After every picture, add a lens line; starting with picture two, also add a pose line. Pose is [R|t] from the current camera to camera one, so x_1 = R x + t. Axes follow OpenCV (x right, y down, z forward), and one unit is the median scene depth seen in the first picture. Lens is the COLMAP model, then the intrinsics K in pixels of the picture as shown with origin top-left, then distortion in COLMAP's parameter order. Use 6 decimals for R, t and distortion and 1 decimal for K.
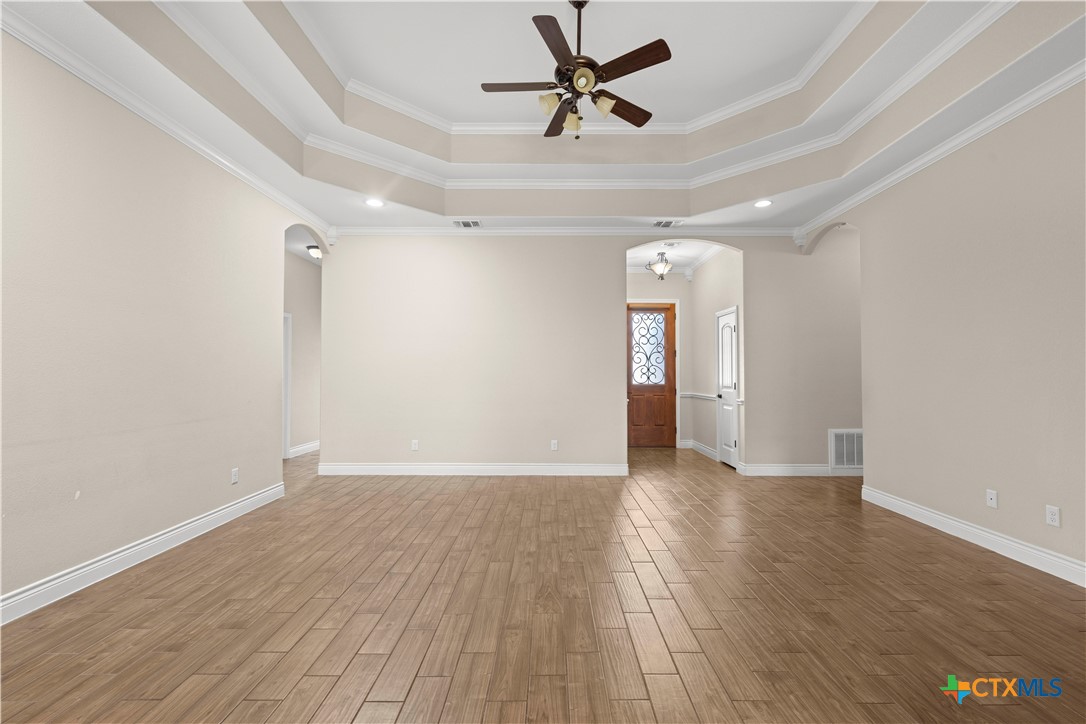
lens RADIAL K [[476.8, 0, 540.1], [0, 476.8, 357.4], [0, 0, 1]] dist [-0.001224, -0.000578]
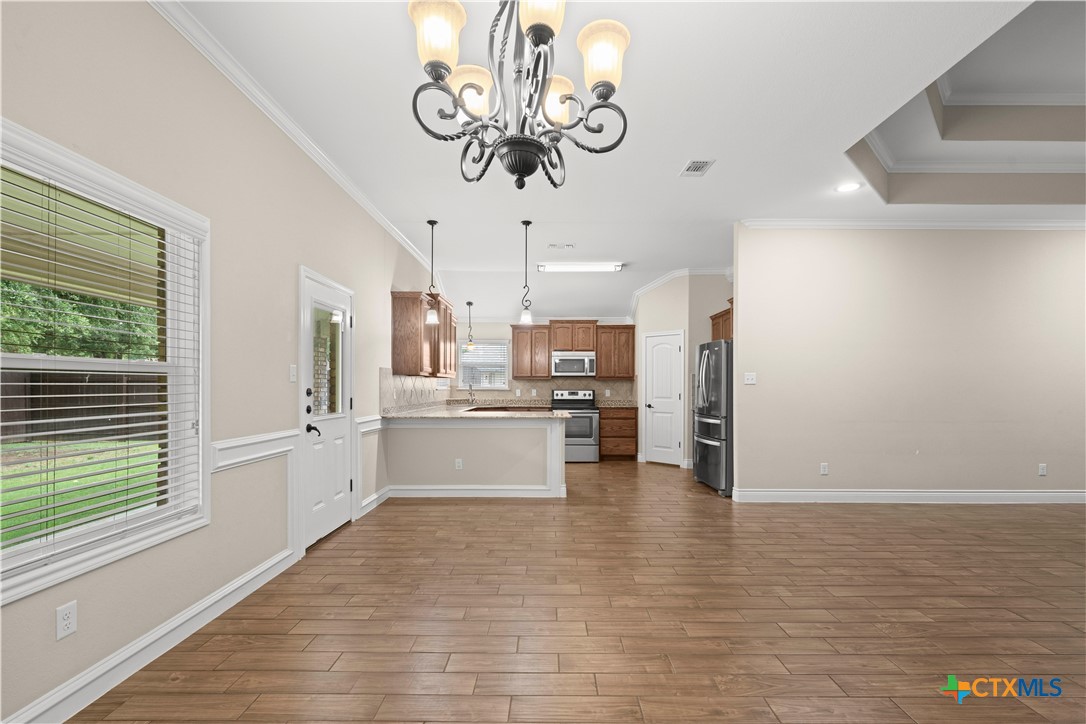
lens RADIAL K [[476.8, 0, 552.1], [0, 476.8, 386.0], [0, 0, 1]] dist [-0.001224, -0.000578]
pose [[0.007976, 0.003398, -0.999962, 0.527477], [0.030746, 0.999521, 0.003642, -0.013855], [0.999495, -0.030774, 0.007868, -0.264366]]
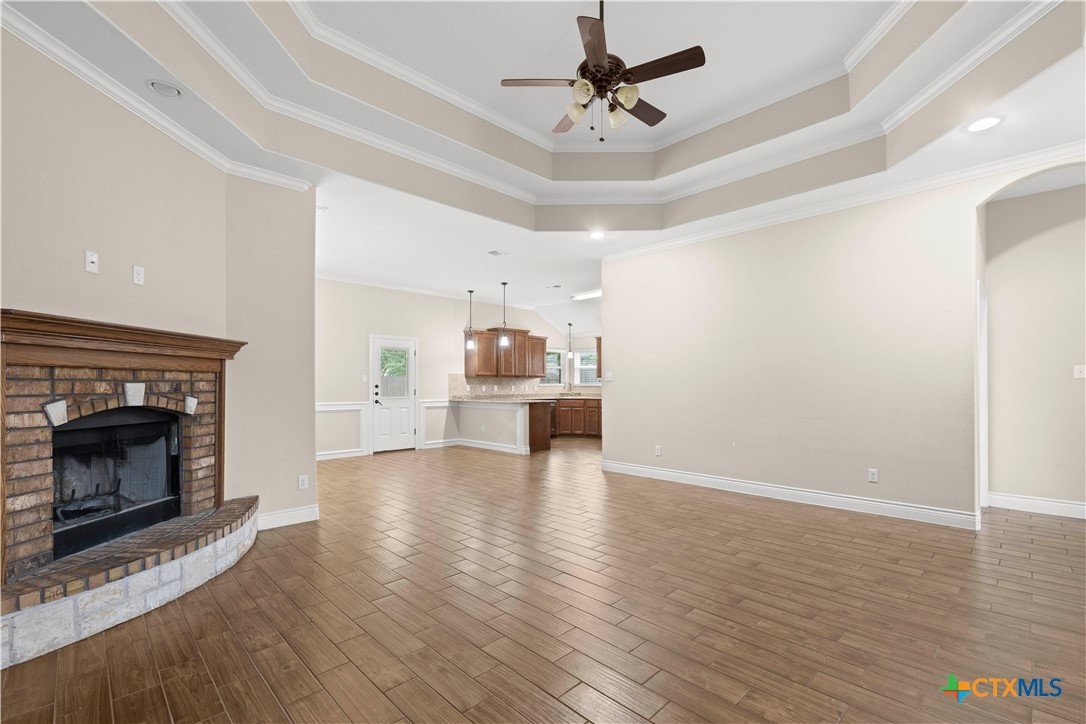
lens RADIAL K [[476.8, 0, 555.7], [0, 476.8, 375.8], [0, 0, 1]] dist [-0.001224, -0.000578]
pose [[-0.697915, -0.005846, -0.716157, 0.582278], [0.029463, 0.998886, -0.036866, 0.033676], [0.715574, -0.046830, -0.696965, 1.103100]]
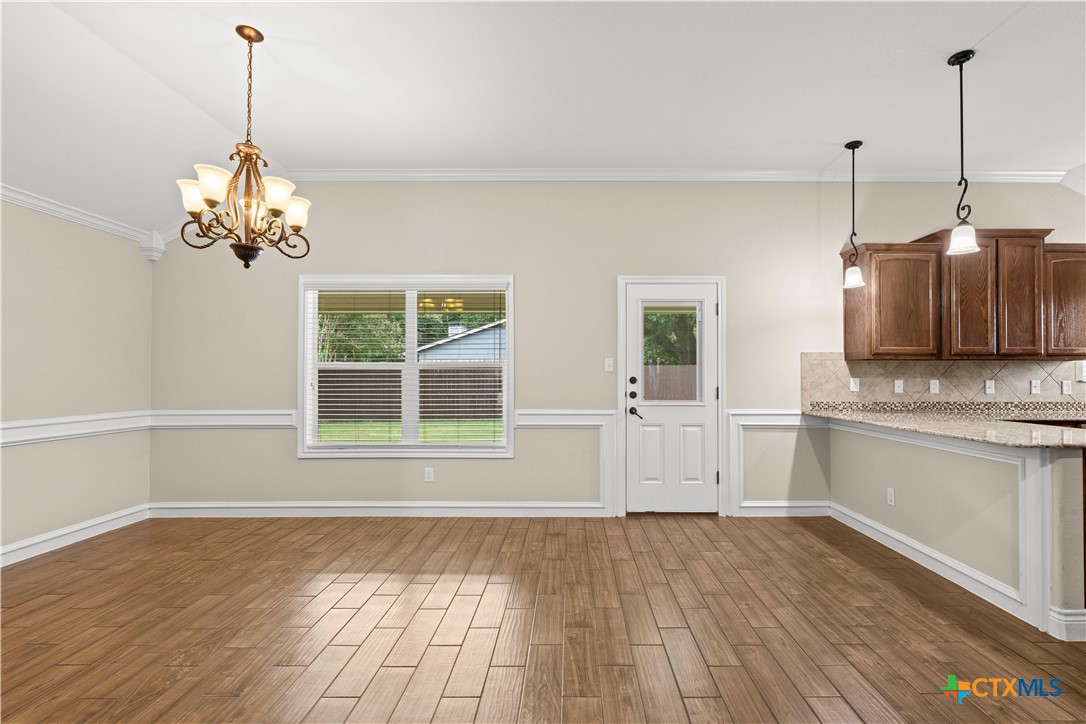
lens RADIAL K [[476.8, 0, 571.1], [0, 476.8, 368.2], [0, 0, 1]] dist [-0.001224, -0.000578]
pose [[-0.999961, 0.004346, -0.007688, -0.117575], [0.004700, 0.998900, -0.046659, 0.005763], [0.007477, -0.046694, -0.998881, 0.250389]]
